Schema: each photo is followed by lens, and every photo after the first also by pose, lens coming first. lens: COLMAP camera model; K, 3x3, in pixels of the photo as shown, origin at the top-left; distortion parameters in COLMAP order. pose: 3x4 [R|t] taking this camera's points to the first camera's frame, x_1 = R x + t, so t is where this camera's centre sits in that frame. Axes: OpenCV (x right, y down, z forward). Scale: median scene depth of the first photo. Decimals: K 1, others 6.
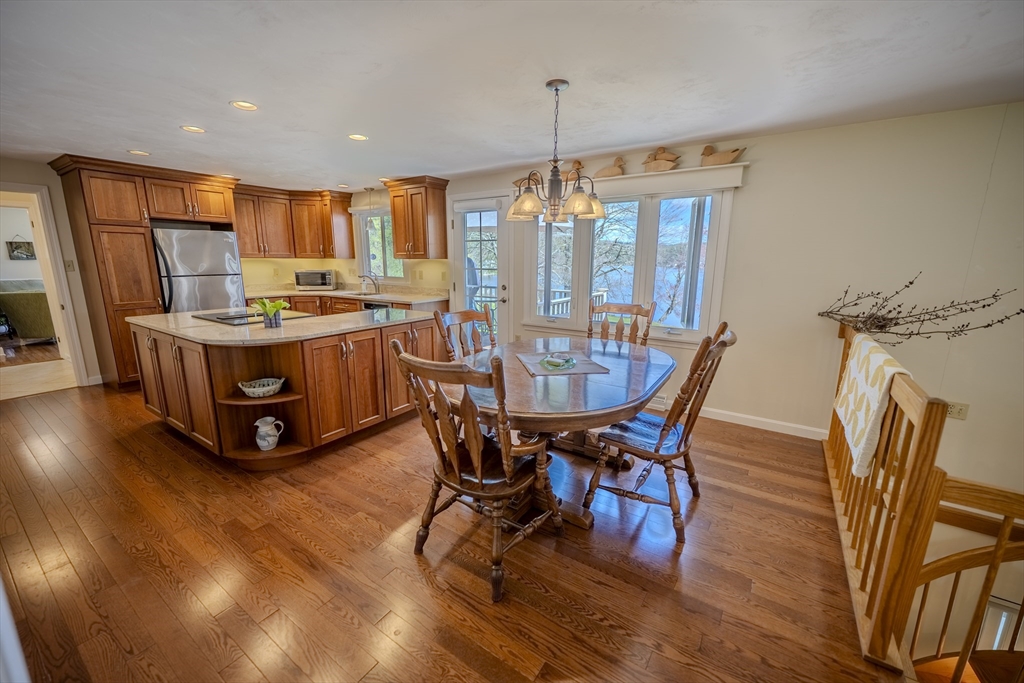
lens RADIAL K [[405.3, 0, 510.2], [0, 405.3, 341.5], [0, 0, 1]] dist [0.000572, 0.000273]
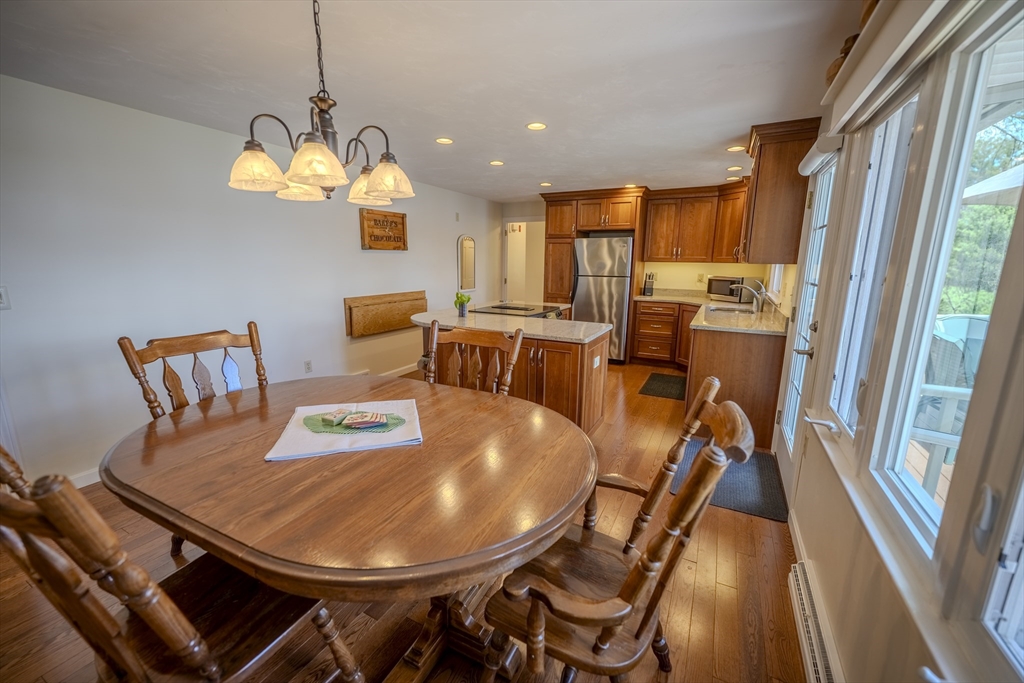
lens RADIAL K [[405.3, 0, 513.3], [0, 405.3, 342.8], [0, 0, 1]] dist [0.000572, 0.000273]
pose [[0.106325, 0.196212, -0.974780, 0.384650], [-0.213475, 0.961982, 0.170351, -0.118367], [0.971145, 0.189979, 0.144169, 0.596628]]
